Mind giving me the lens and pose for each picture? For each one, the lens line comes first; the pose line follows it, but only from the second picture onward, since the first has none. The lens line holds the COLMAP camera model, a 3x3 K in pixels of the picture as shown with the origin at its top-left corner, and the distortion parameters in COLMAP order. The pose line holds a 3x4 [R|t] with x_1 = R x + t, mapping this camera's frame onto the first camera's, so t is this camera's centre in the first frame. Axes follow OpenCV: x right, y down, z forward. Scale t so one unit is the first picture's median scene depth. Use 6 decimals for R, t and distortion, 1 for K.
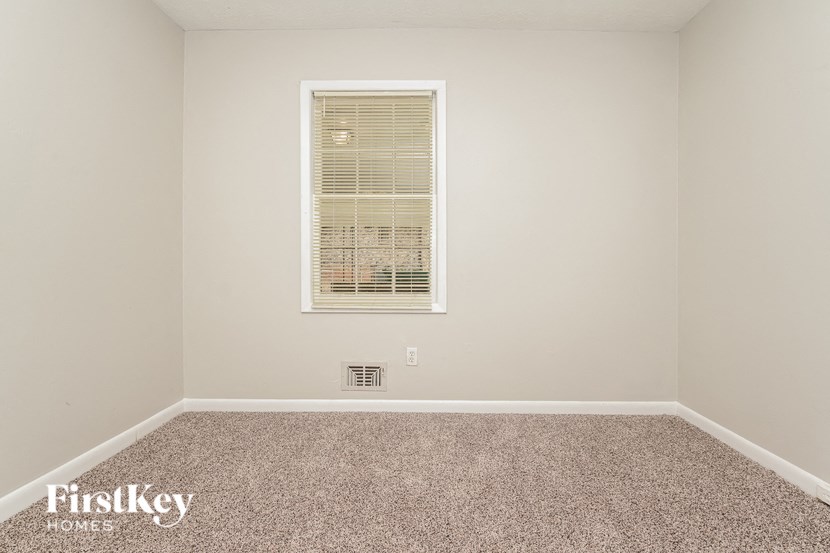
lens RADIAL K [[431.5, 0, 405.5], [0, 431.5, 233.0], [0, 0, 1]] dist [0.004516, 0.000074]
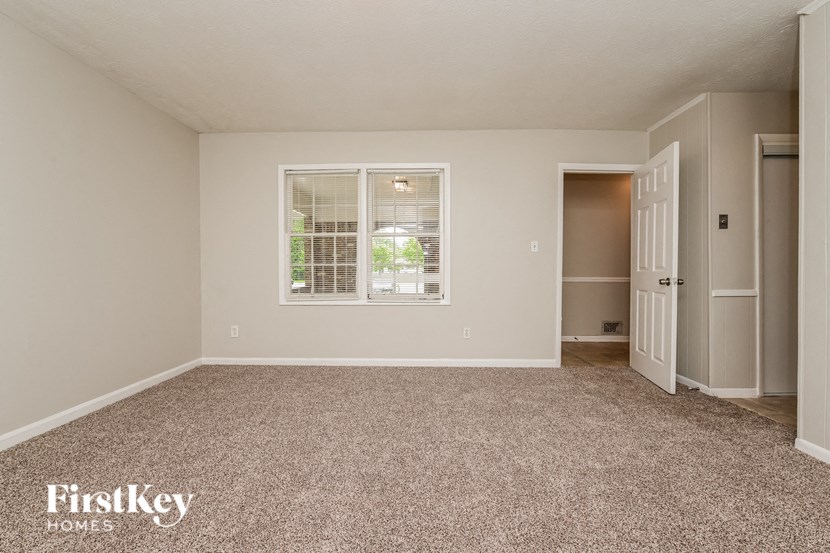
lens RADIAL K [[265.0, 0, 422.5], [0, 265.0, 258.2], [0, 0, 1]] dist [-0.001762, -0.000033]
pose [[0.999886, -0.006645, -0.013557, 0.295425], [0.006741, 0.999953, 0.007027, 0.001007], [0.013510, -0.007118, 0.999883, -0.002906]]
